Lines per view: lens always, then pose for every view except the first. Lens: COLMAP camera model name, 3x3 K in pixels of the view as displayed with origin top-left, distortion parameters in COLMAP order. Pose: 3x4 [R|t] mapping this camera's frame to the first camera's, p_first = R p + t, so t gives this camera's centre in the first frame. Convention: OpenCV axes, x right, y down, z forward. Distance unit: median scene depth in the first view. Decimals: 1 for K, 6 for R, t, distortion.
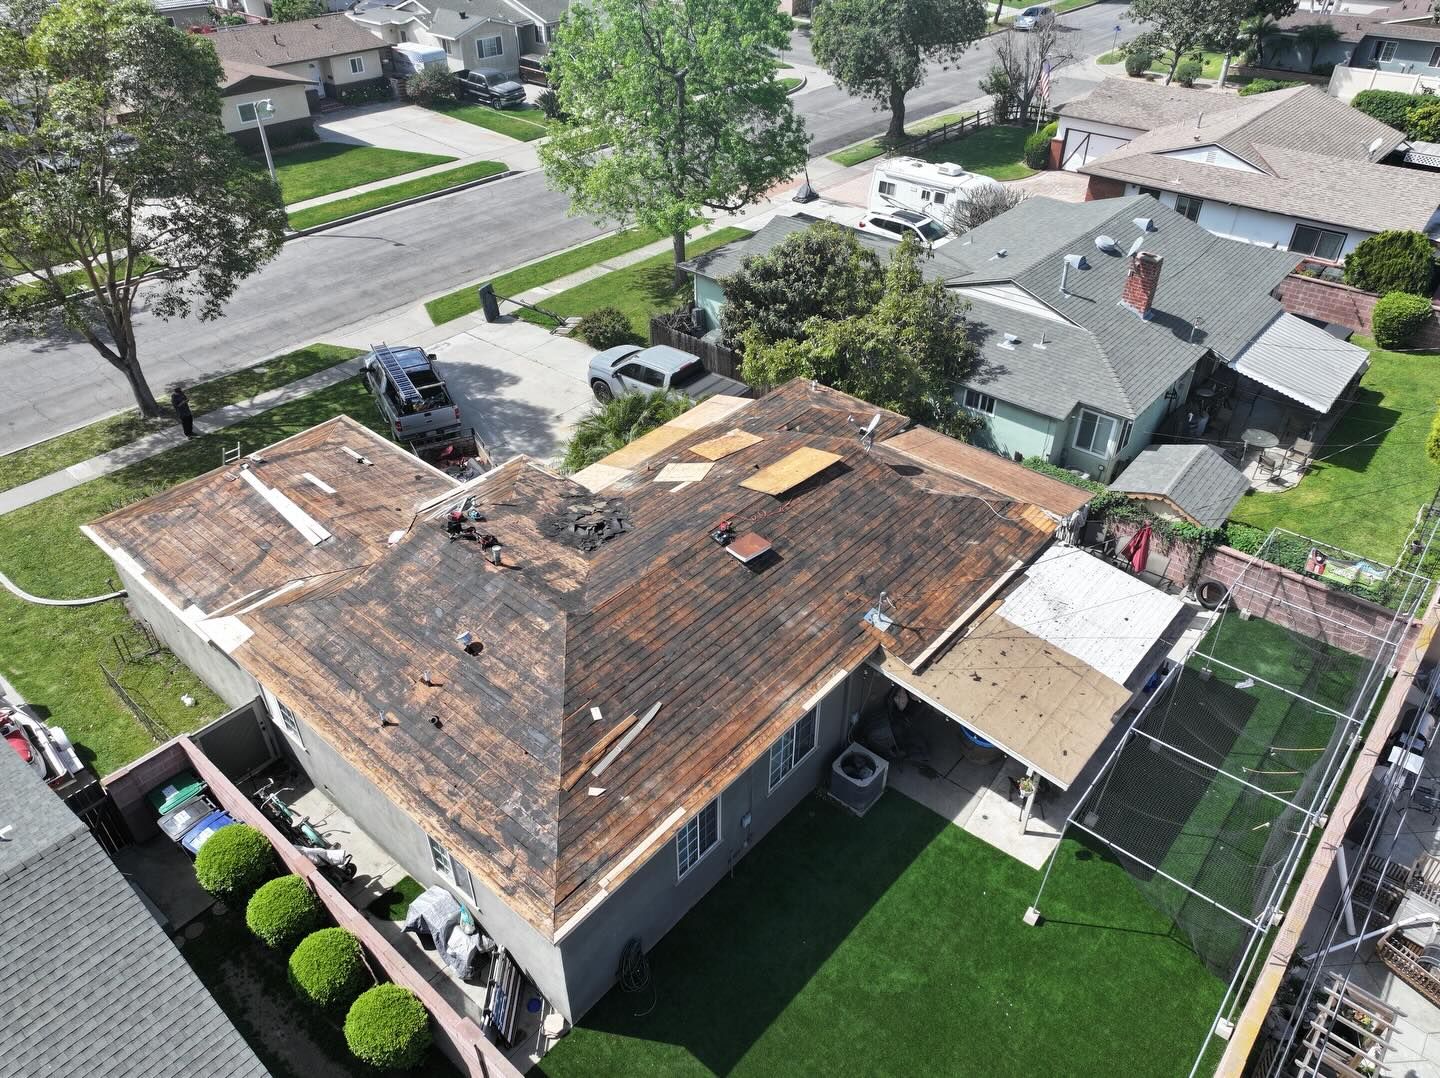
lens RADIAL K [[1011.5, 0, 723.4], [0, 1011.5, 536.3], [0, 0, 1]] dist [-0.003453, 0.018649]
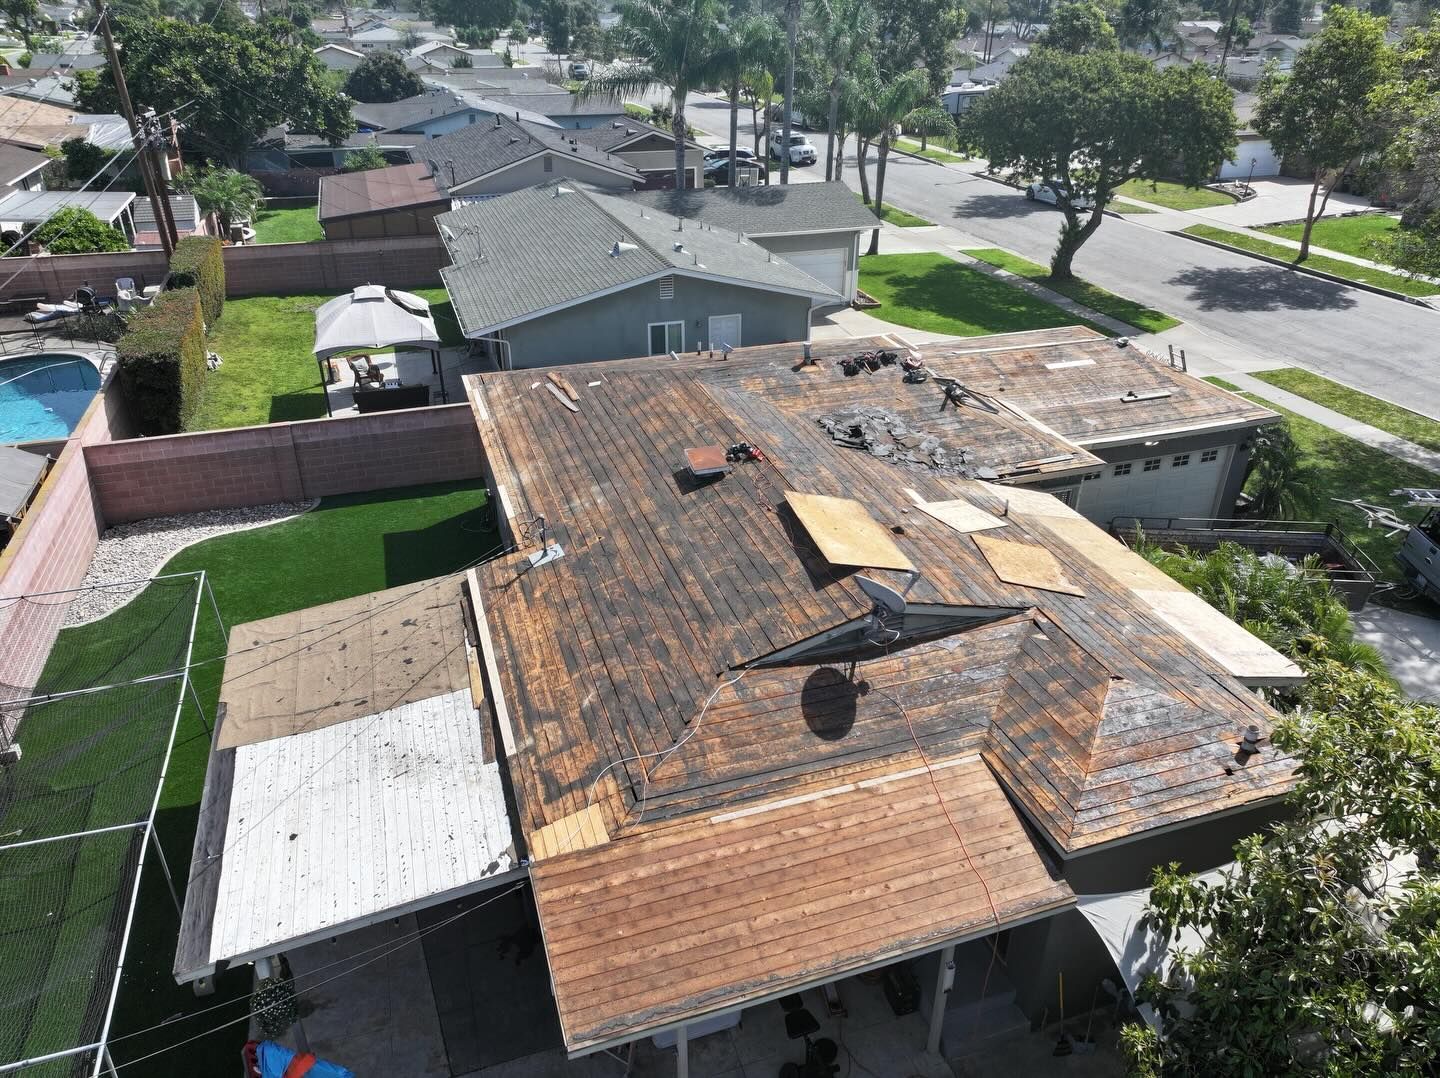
lens RADIAL K [[1011.5, 0, 723.4], [0, 1011.5, 536.3], [0, 0, 1]] dist [-0.003453, 0.018649]
pose [[-0.511464, 0.400741, -0.760139, 0.425001], [-0.514833, 0.565349, 0.644458, -0.311564], [0.688005, 0.720962, -0.082841, 0.745340]]
